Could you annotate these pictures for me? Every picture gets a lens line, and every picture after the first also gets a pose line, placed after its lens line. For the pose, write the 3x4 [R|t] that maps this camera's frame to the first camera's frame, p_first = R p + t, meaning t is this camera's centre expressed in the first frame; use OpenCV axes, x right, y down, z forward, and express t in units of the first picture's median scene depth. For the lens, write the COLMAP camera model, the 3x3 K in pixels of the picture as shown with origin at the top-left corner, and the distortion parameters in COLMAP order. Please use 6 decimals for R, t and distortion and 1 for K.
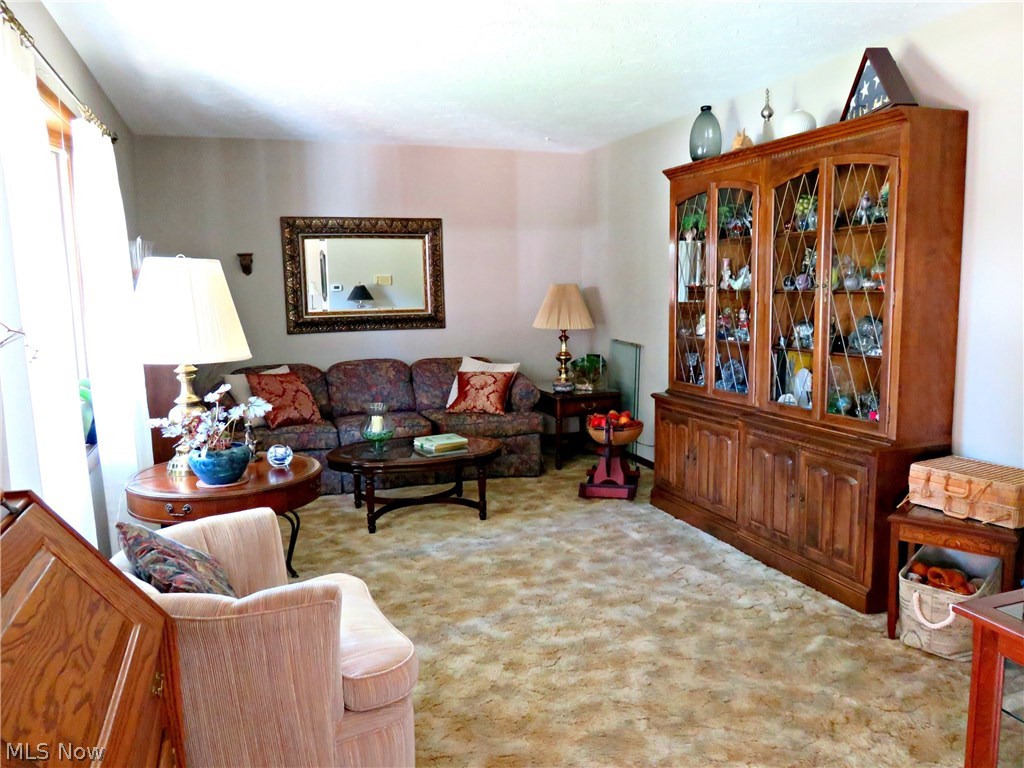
lens RADIAL K [[755.6, 0, 515.3], [0, 755.6, 383.8], [0, 0, 1]] dist [-0.022281, 0.005052]
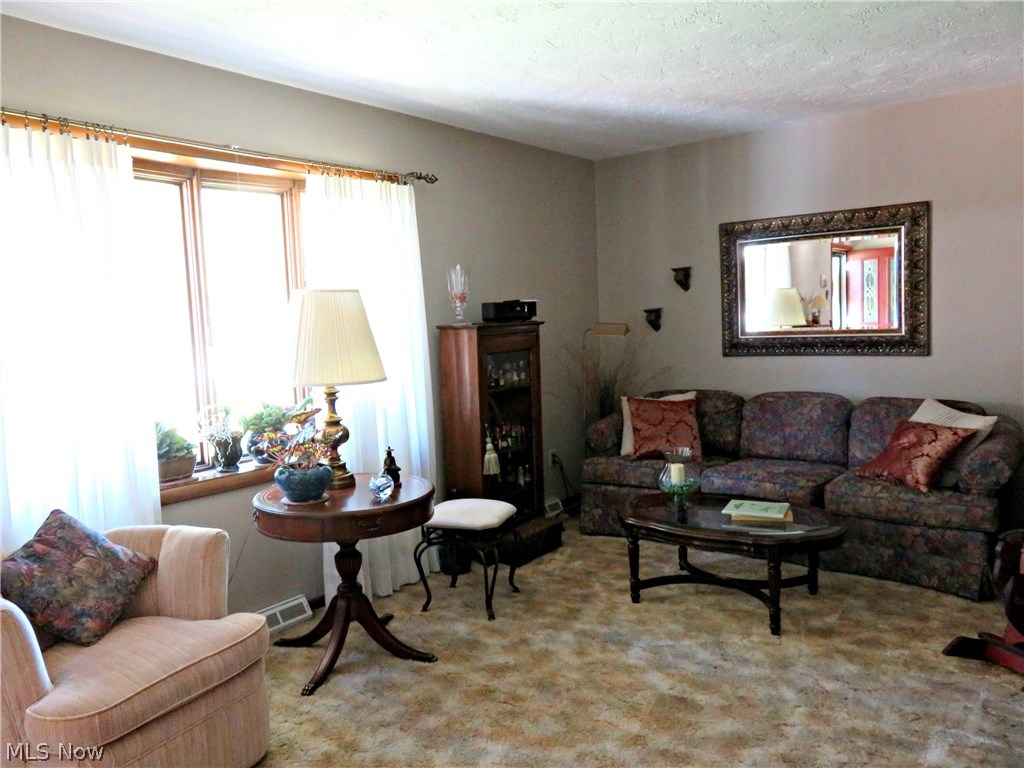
lens RADIAL K [[755.6, 0, 512.3], [0, 755.6, 386.3], [0, 0, 1]] dist [-0.022281, 0.005052]
pose [[0.537908, 0.071476, -0.839968, 0.347862], [-0.079048, 0.996285, 0.034156, -0.046819], [0.839289, 0.048025, 0.541560, 0.358465]]
